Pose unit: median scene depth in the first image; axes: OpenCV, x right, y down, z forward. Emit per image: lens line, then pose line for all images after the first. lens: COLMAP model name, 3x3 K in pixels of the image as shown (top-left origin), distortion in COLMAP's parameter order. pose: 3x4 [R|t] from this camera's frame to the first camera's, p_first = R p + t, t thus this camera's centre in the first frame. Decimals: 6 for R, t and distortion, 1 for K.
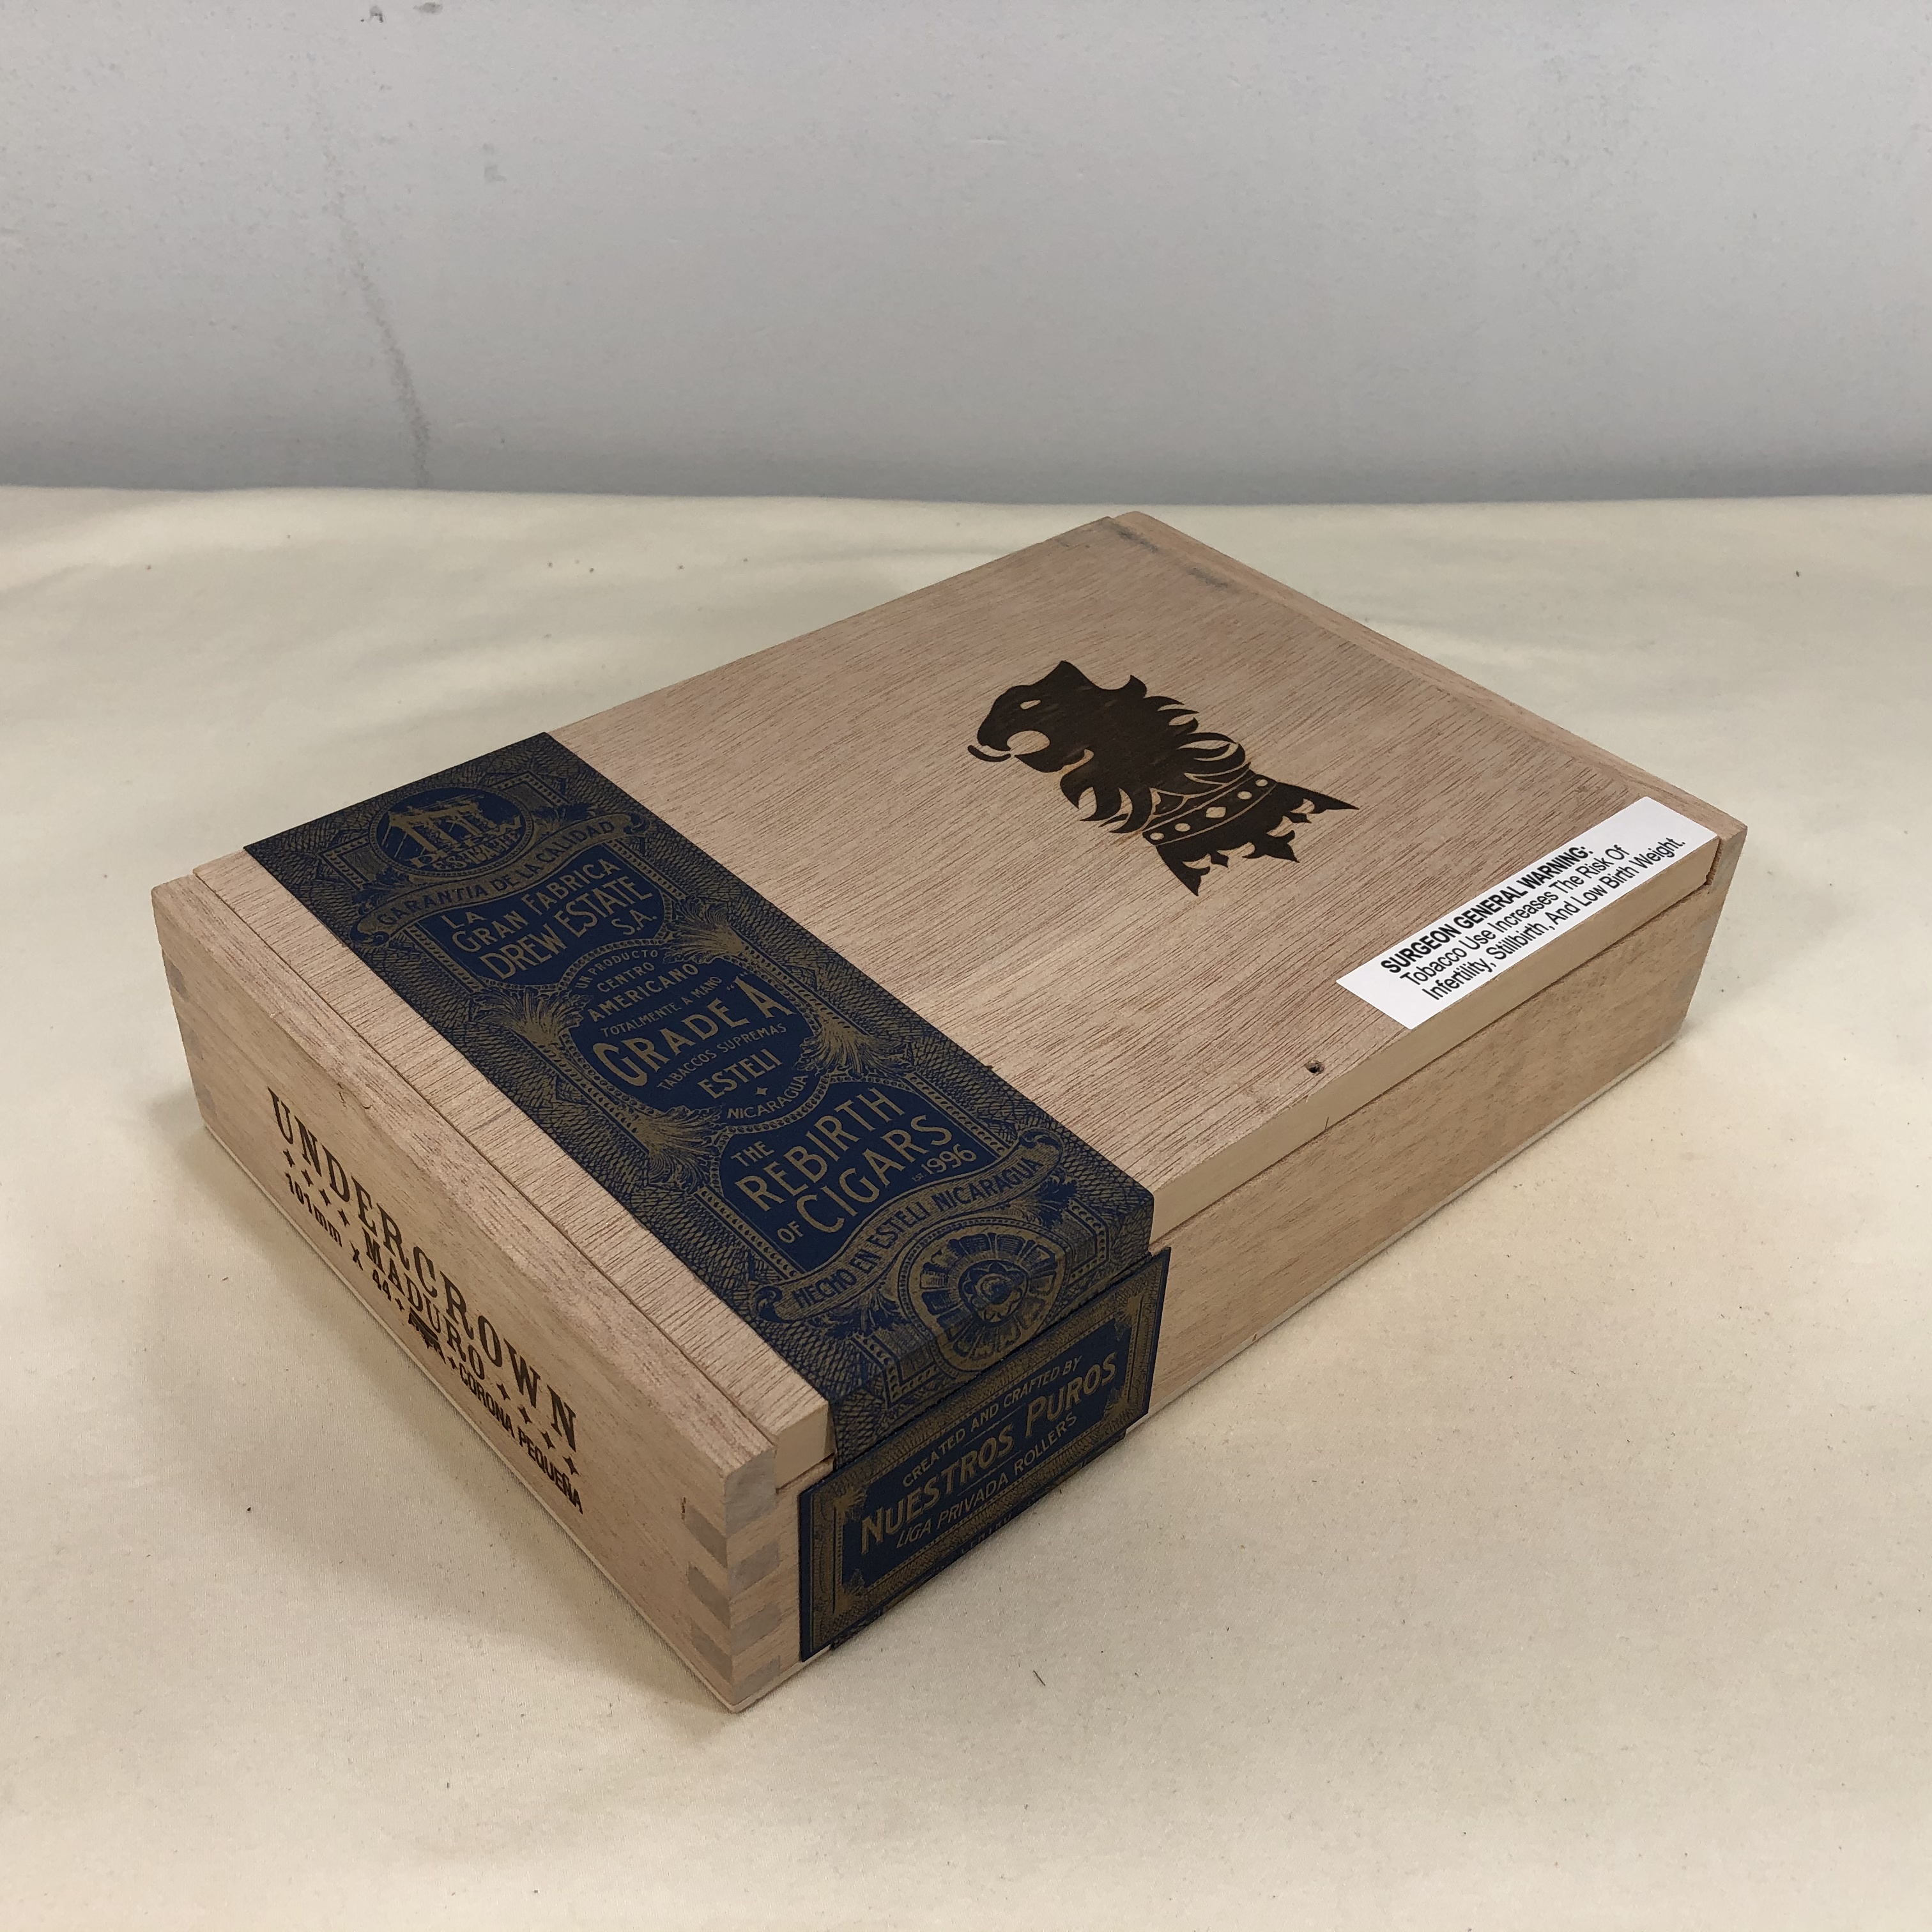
lens RADIAL K [[2085.5, 0, 952.0], [0, 2085.5, 956.3], [0, 0, 1]] dist [0.228570, -0.978376]
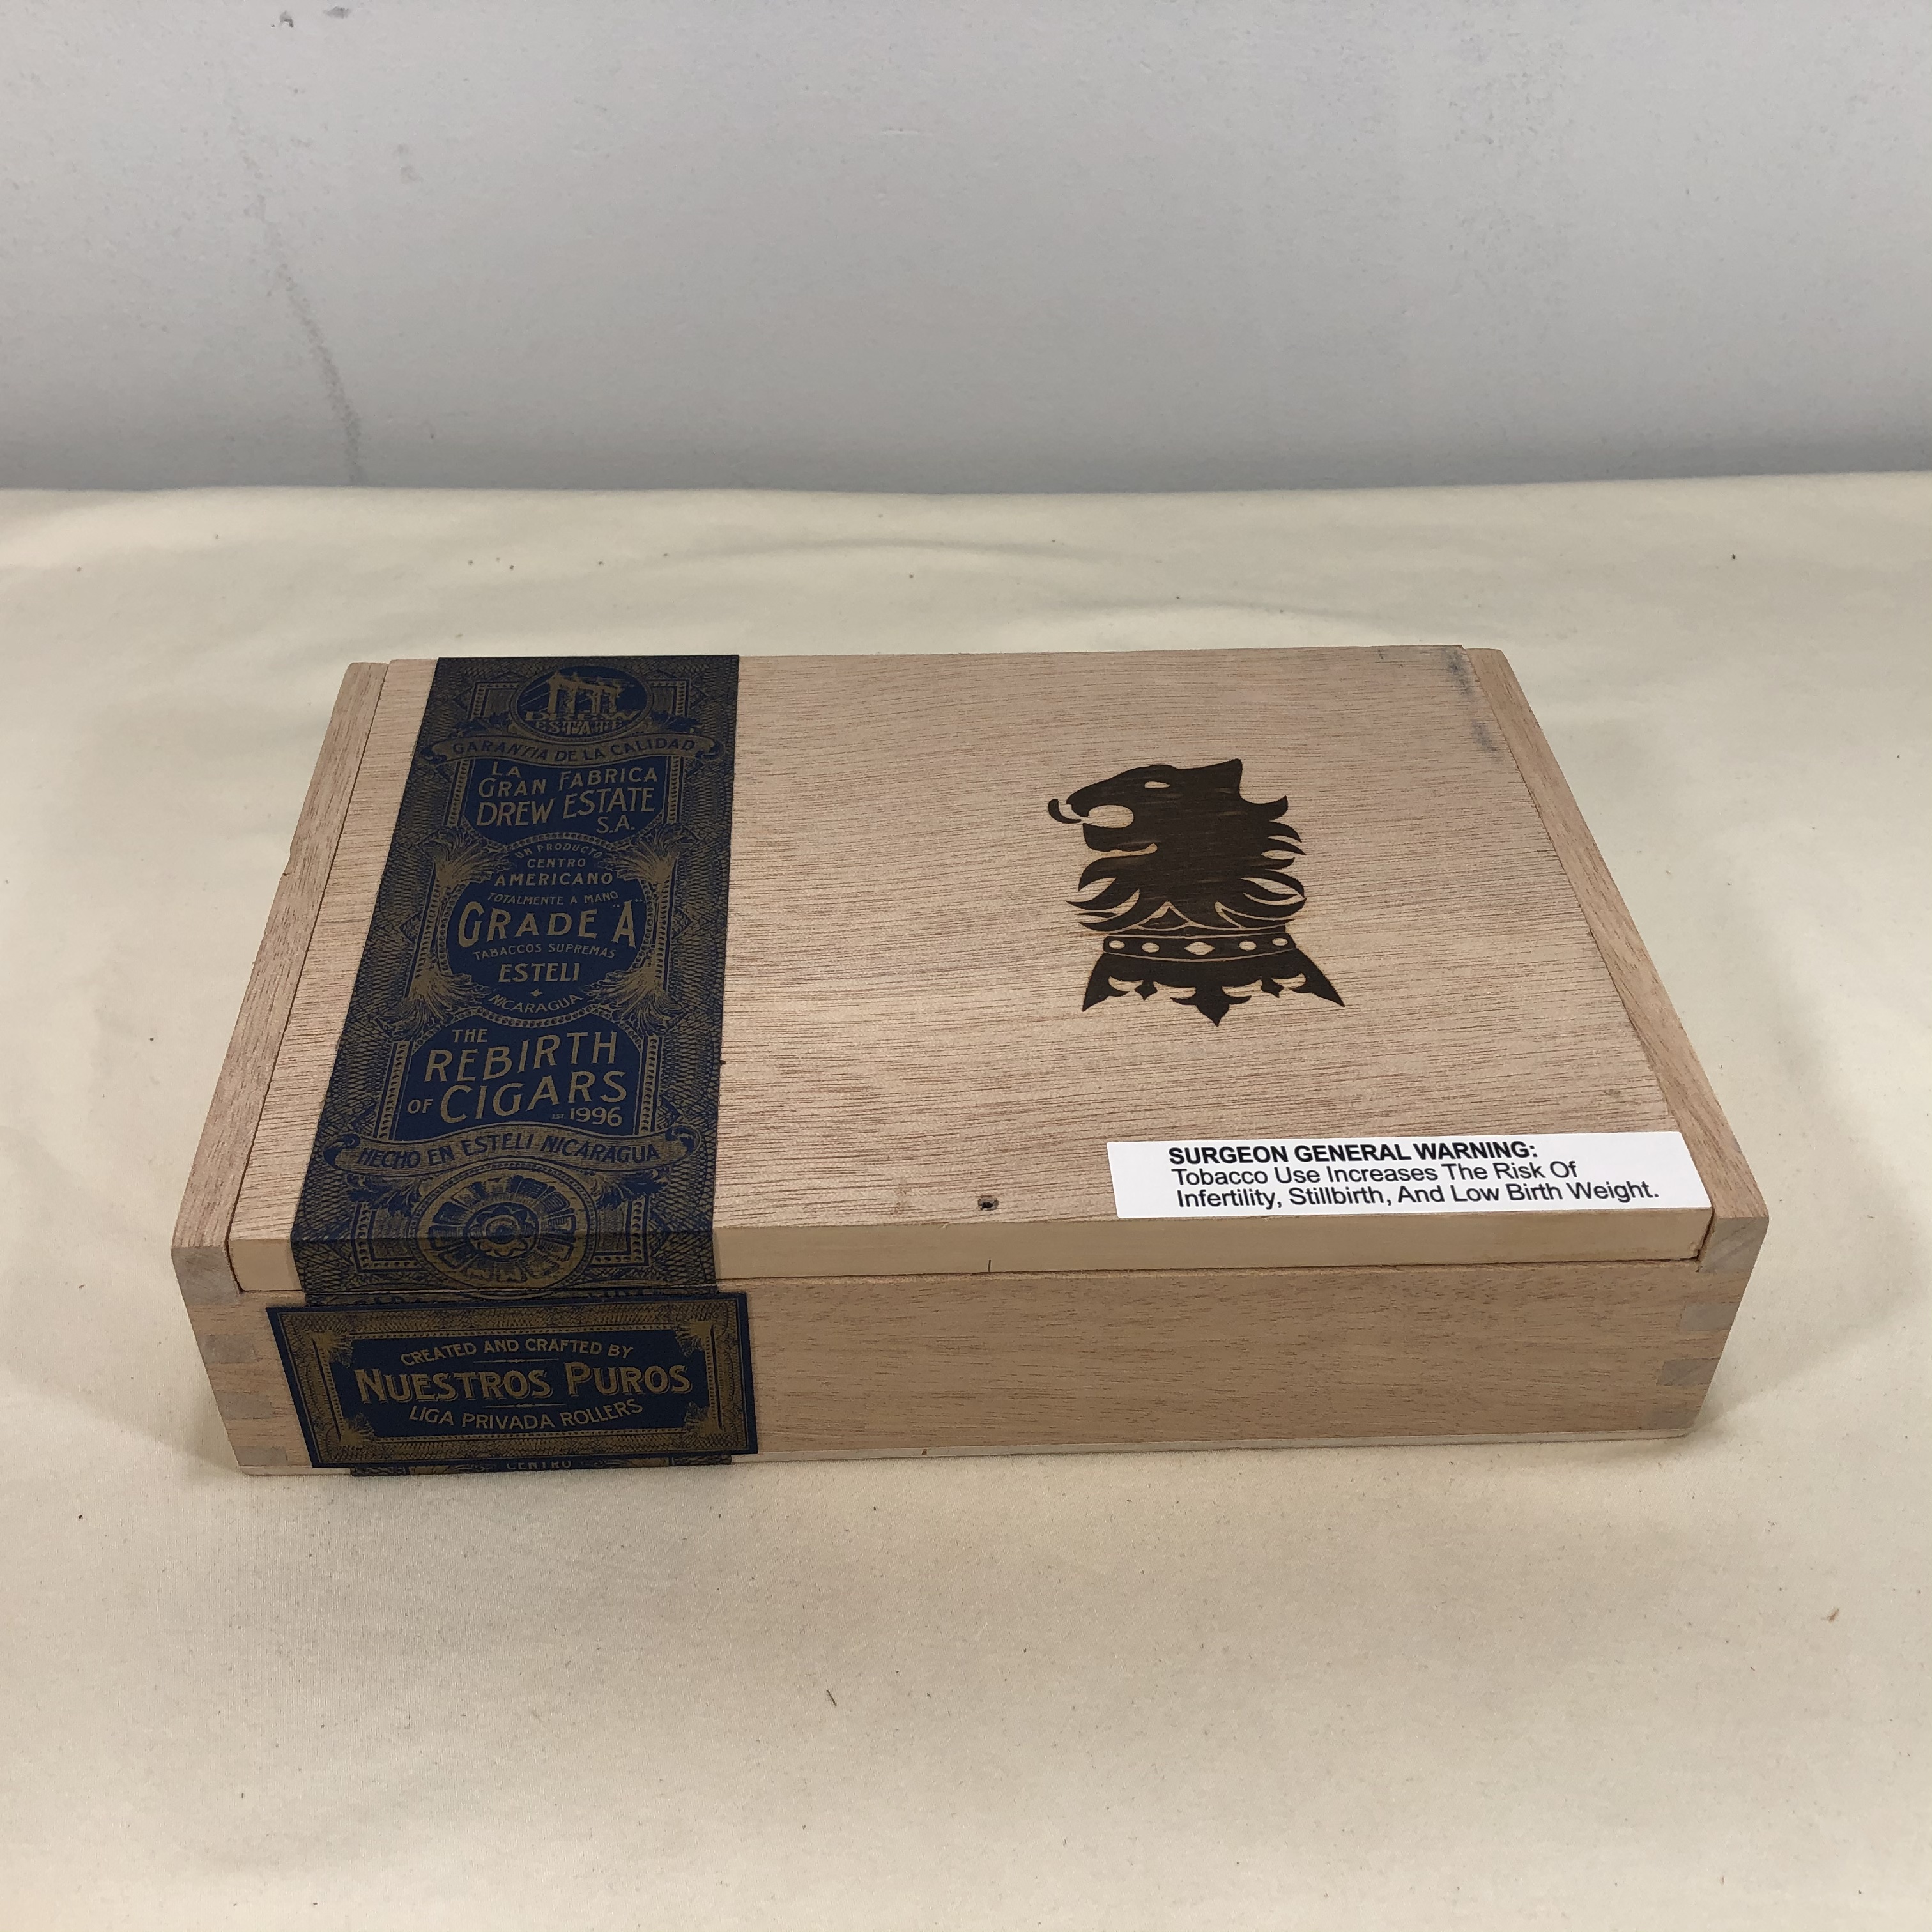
lens RADIAL K [[2093.2, 0, 934.9], [0, 2093.2, 933.2], [0, 0, 1]] dist [0.225265, -1.008758]
pose [[0.776977, 0.370292, -0.509108, 0.547793], [-0.374033, 0.922031, 0.099793, -0.134067], [0.506365, 0.112886, 0.854898, 0.153842]]
